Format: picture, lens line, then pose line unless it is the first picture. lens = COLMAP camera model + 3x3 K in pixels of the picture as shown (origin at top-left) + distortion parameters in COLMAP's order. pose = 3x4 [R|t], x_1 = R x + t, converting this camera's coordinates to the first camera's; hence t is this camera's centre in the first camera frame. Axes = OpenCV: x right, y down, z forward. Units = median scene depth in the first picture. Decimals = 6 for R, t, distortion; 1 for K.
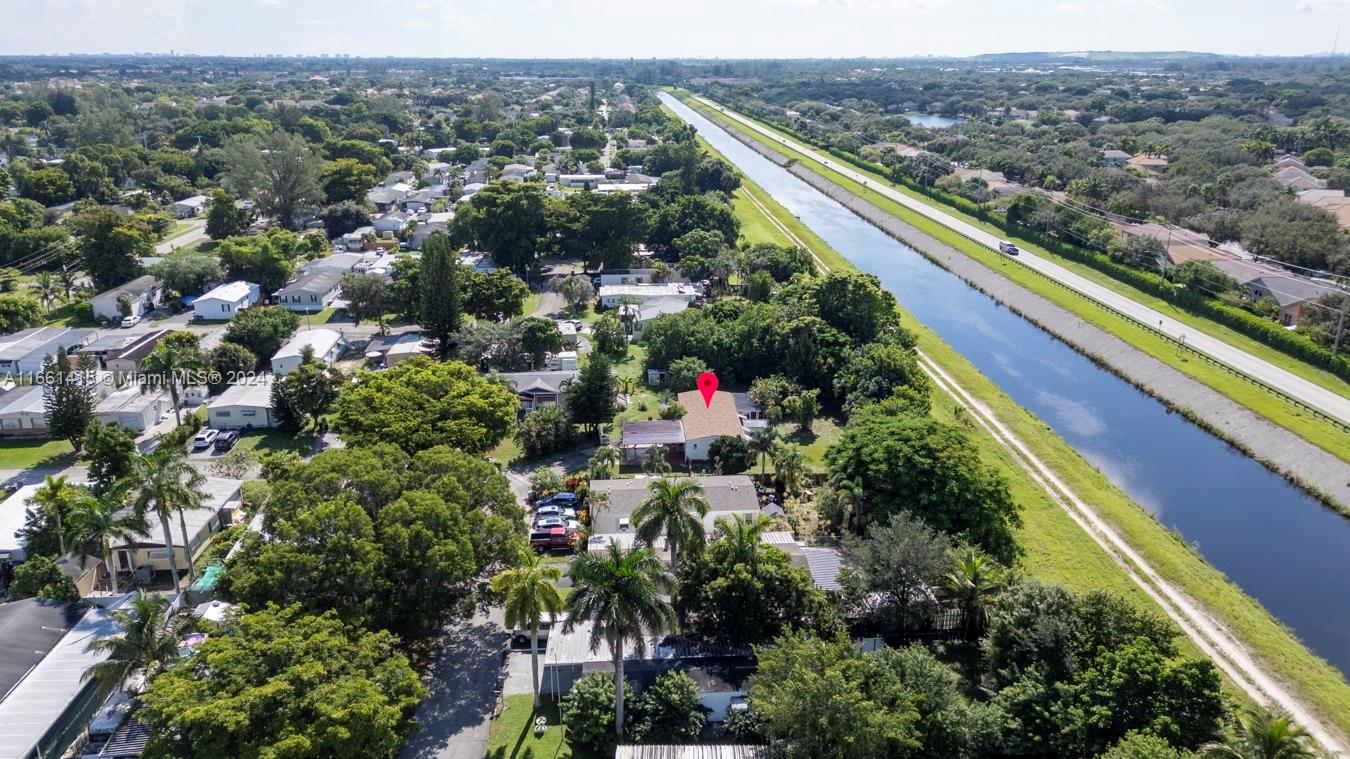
lens RADIAL K [[938.1, 0, 675.0], [0, 938.1, 379.5], [0, 0, 1]] dist [0.062412, -0.044382]
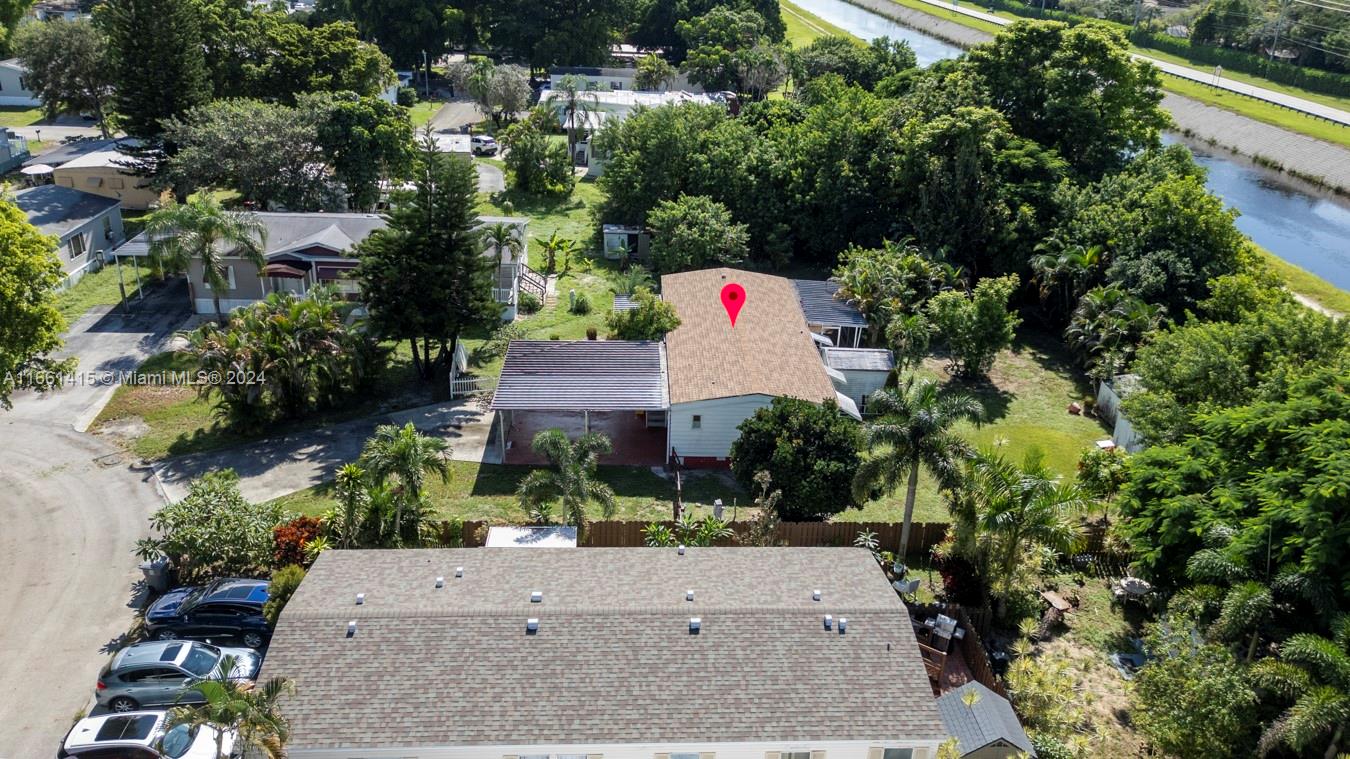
lens RADIAL K [[938.1, 0, 675.0], [0, 938.1, 379.5], [0, 0, 1]] dist [0.062412, -0.044382]
pose [[0.999152, 0.040751, -0.005934, 0.012969], [-0.039908, 0.993712, 0.104609, 0.016636], [0.010160, -0.104283, 0.994496, 0.567089]]
